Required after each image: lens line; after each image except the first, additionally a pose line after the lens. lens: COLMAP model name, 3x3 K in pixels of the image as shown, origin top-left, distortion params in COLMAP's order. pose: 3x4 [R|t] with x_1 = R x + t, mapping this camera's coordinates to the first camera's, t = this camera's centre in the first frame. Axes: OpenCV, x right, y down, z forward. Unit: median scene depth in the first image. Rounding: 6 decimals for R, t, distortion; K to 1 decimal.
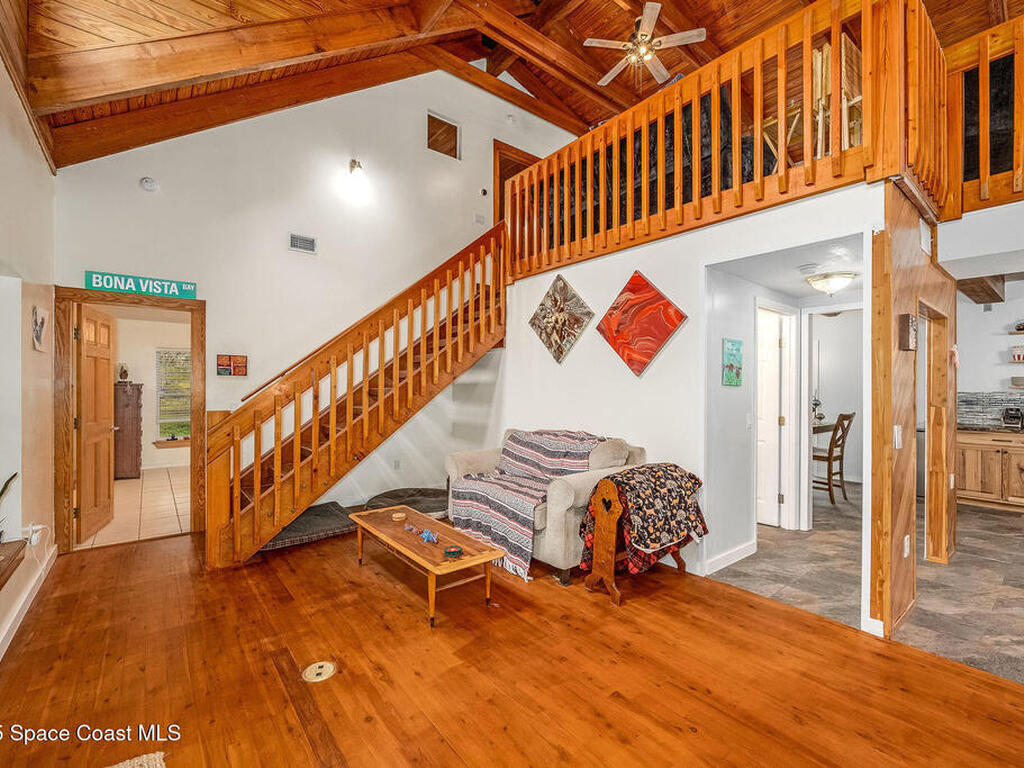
lens RADIAL K [[457.3, 0, 509.2], [0, 457.3, 385.2], [0, 0, 1]] dist [-0.002321, 0.000096]
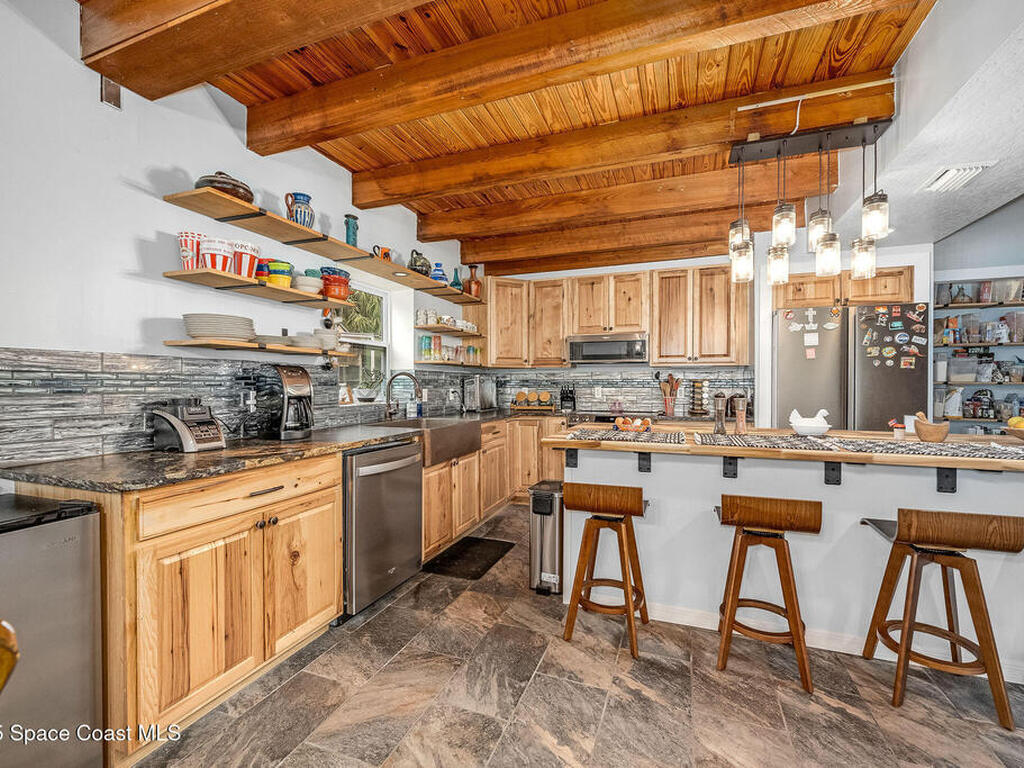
lens RADIAL K [[457.3, 0, 511.2], [0, 457.3, 385.8], [0, 0, 1]] dist [-0.002321, 0.000096]
pose [[-0.507422, -0.009829, 0.861642, 0.919437], [-0.007028, 0.999949, 0.007268, 0.050198], [-0.861669, -0.002368, -0.507465, 1.360092]]
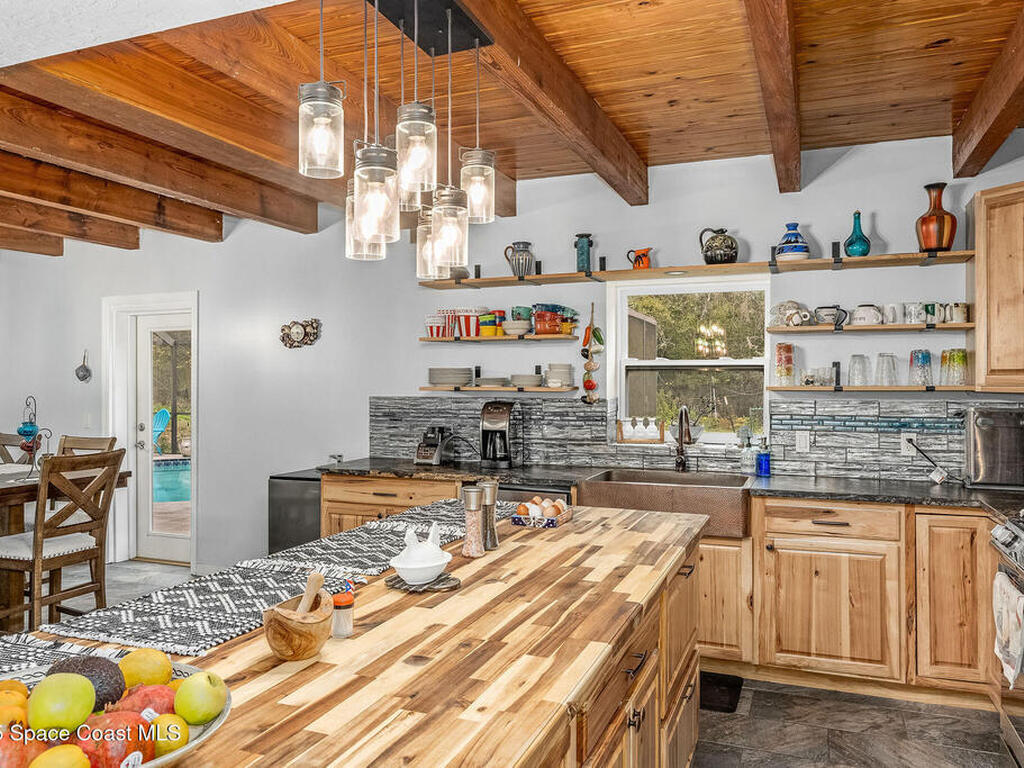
lens RADIAL K [[761.4, 0, 507.5], [0, 761.4, 378.1], [0, 0, 1]] dist [-0.002161, -0.002961]
pose [[0.872066, -0.004566, 0.489366, 1.052930], [0.004138, 0.999990, 0.001956, -0.011699], [-0.489370, 0.000320, 0.872076, 0.264001]]
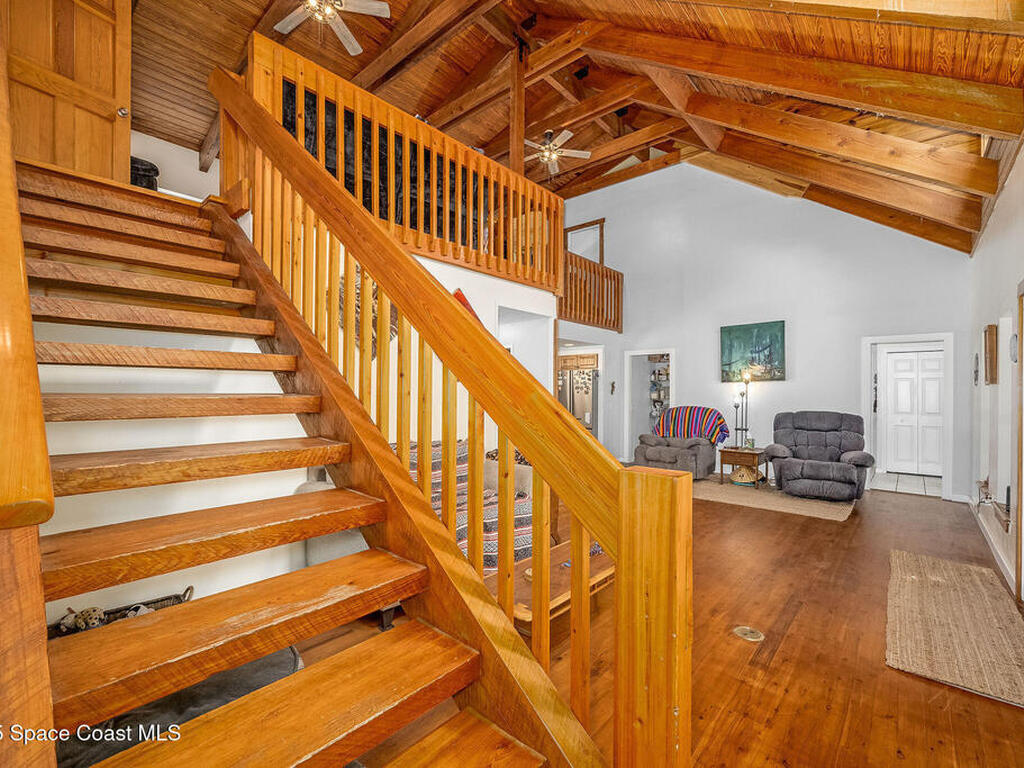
lens RADIAL K [[457.3, 0, 506.6], [0, 457.3, 390.0], [0, 0, 1]] dist [-0.002321, 0.000096]
pose [[-0.167787, 0.001446, 0.985822, -0.854018], [-0.005591, 0.999981, -0.002419, 0.005806], [-0.985807, -0.005918, -0.167776, 1.056170]]
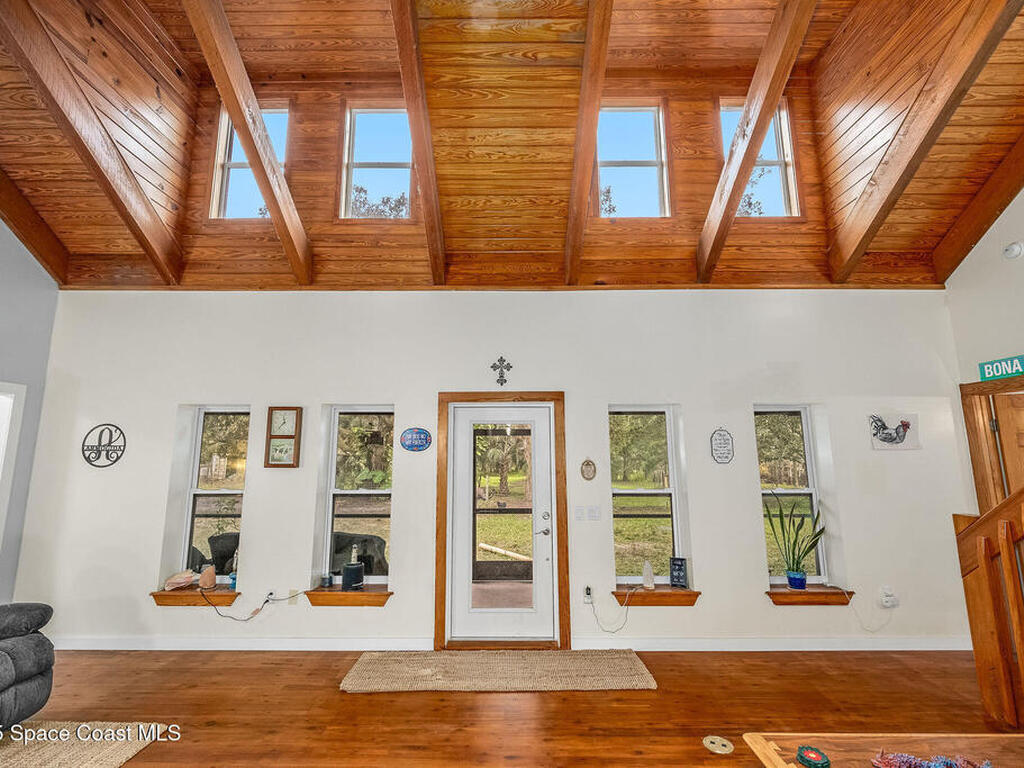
lens RADIAL K [[457.3, 0, 509.2], [0, 457.3, 383.0], [0, 0, 1]] dist [-0.002321, 0.000096]
pose [[-0.625736, -0.124715, -0.770000, 0.516702], [0.001563, 0.986933, -0.161121, -0.044525], [0.780033, -0.102023, -0.617365, 0.801499]]
